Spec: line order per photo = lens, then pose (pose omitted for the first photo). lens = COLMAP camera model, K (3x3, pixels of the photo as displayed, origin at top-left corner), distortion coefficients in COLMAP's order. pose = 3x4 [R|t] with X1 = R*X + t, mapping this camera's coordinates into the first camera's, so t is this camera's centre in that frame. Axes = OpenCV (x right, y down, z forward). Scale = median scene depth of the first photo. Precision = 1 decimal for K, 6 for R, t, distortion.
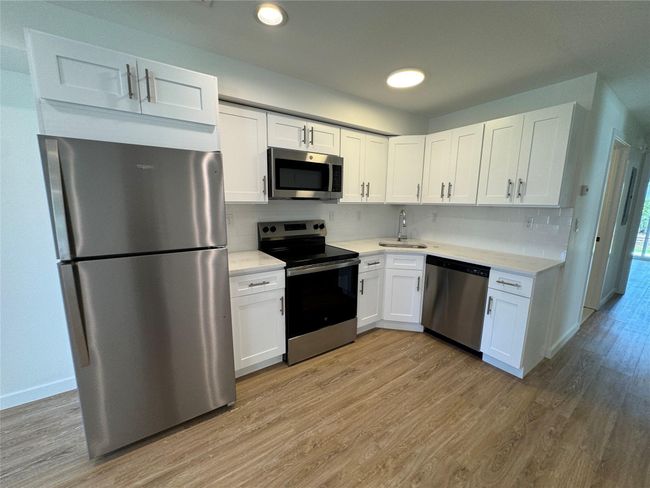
lens RADIAL K [[257.3, 0, 321.7], [0, 257.3, 243.9], [0, 0, 1]] dist [-0.001397, -0.000288]
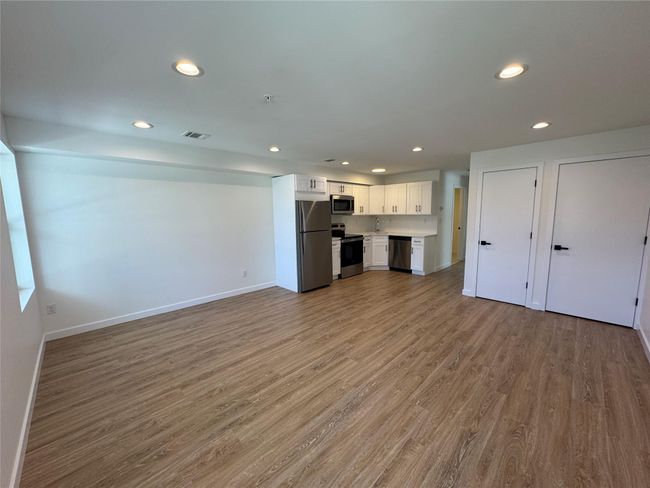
lens RADIAL K [[257.3, 0, 322.2], [0, 257.3, 244.1], [0, 0, 1]] dist [-0.001397, -0.000288]
pose [[0.984359, -0.045524, 0.170189, -0.679041], [0.053310, 0.997717, -0.041463, 0.205441], [-0.167912, 0.049887, 0.984539, -1.384402]]
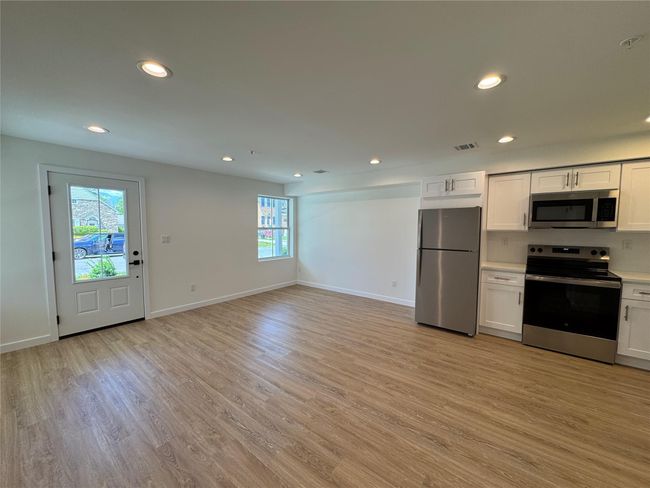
lens RADIAL K [[257.3, 0, 326.6], [0, 257.3, 243.9], [0, 0, 1]] dist [-0.001397, -0.000288]
pose [[0.297163, 0.050962, -0.953466, 0.801579], [-0.160015, 0.987110, 0.002889, 0.090121], [0.941323, 0.151710, 0.301487, -0.487940]]
